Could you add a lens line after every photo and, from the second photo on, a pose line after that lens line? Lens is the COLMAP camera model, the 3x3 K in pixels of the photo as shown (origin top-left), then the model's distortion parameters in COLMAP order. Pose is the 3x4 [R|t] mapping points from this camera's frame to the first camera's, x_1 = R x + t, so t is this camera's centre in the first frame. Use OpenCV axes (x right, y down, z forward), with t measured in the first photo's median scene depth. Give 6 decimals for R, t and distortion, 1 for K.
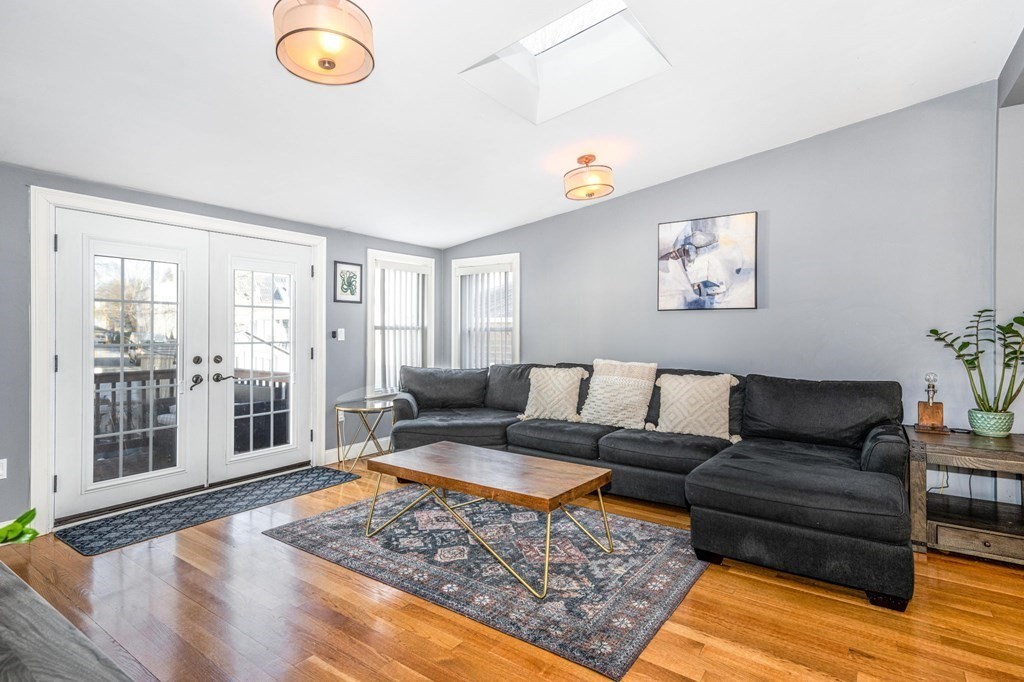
lens RADIAL K [[507.5, 0, 513.5], [0, 507.5, 336.0], [0, 0, 1]] dist [0.028104, 0.000619]
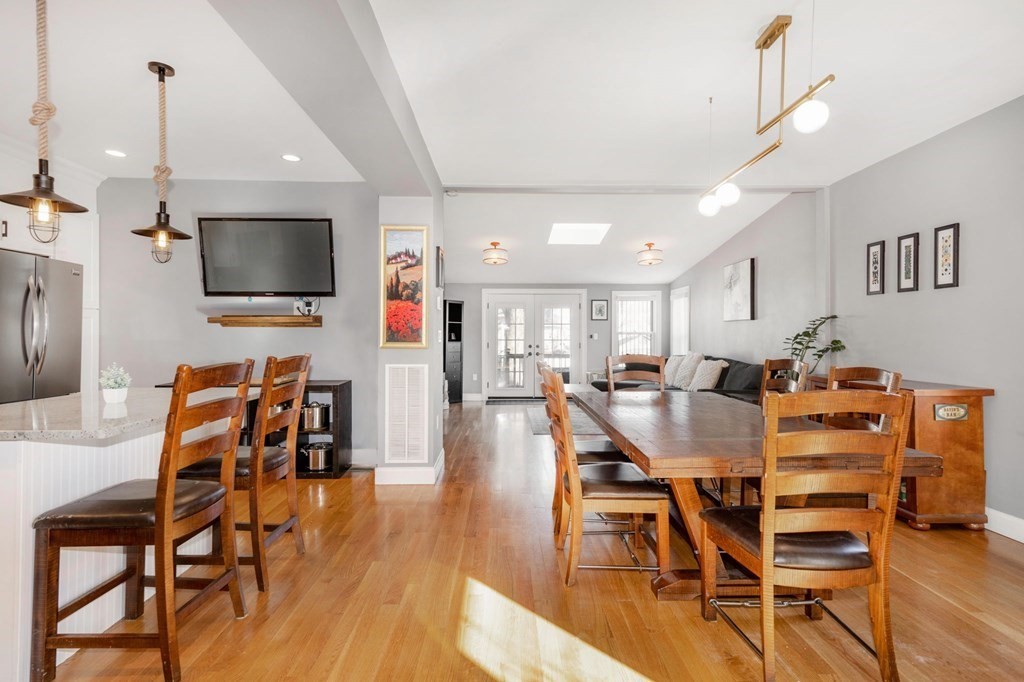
lens RADIAL K [[511.1, 0, 500.9], [0, 511.1, 336.3], [0, 0, 1]] dist [0.019290, -0.000092]
pose [[0.565173, 0.001058, -0.824972, 1.269041], [-0.007587, 0.999964, -0.003916, 0.007768], [0.824938, 0.008472, 0.565160, -0.497073]]
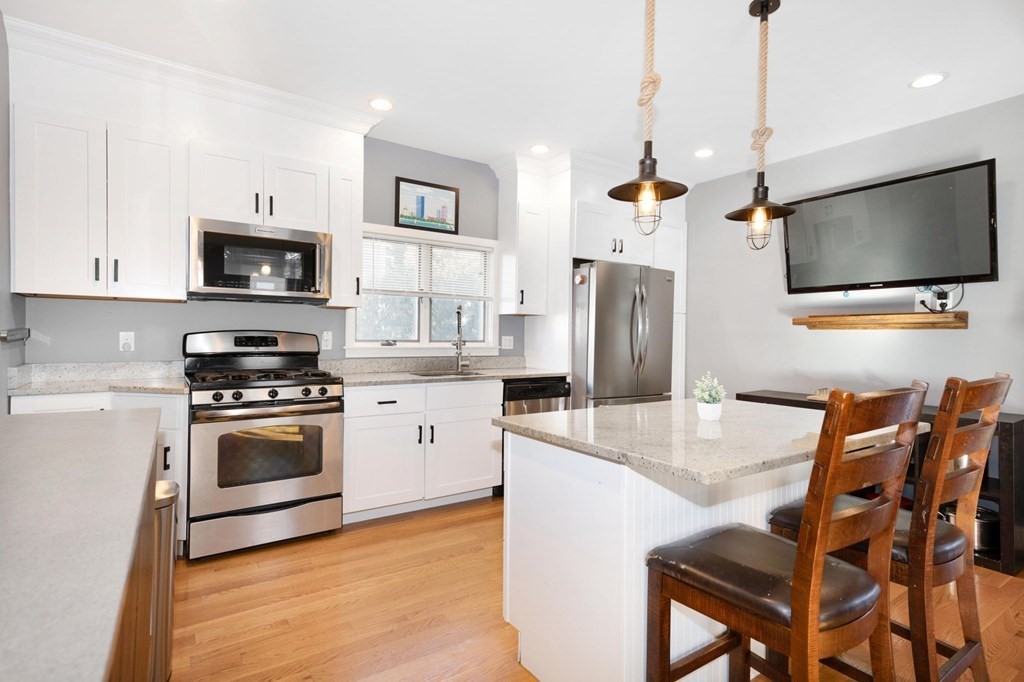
lens RADIAL K [[507.5, 0, 513.5], [0, 507.5, 336.0], [0, 0, 1]] dist [0.028104, 0.000619]
pose [[-0.366585, -0.005293, -0.930370, 1.060255], [-0.017986, 0.999837, 0.001398, 0.007191], [0.930211, 0.017246, -0.366620, -0.522448]]
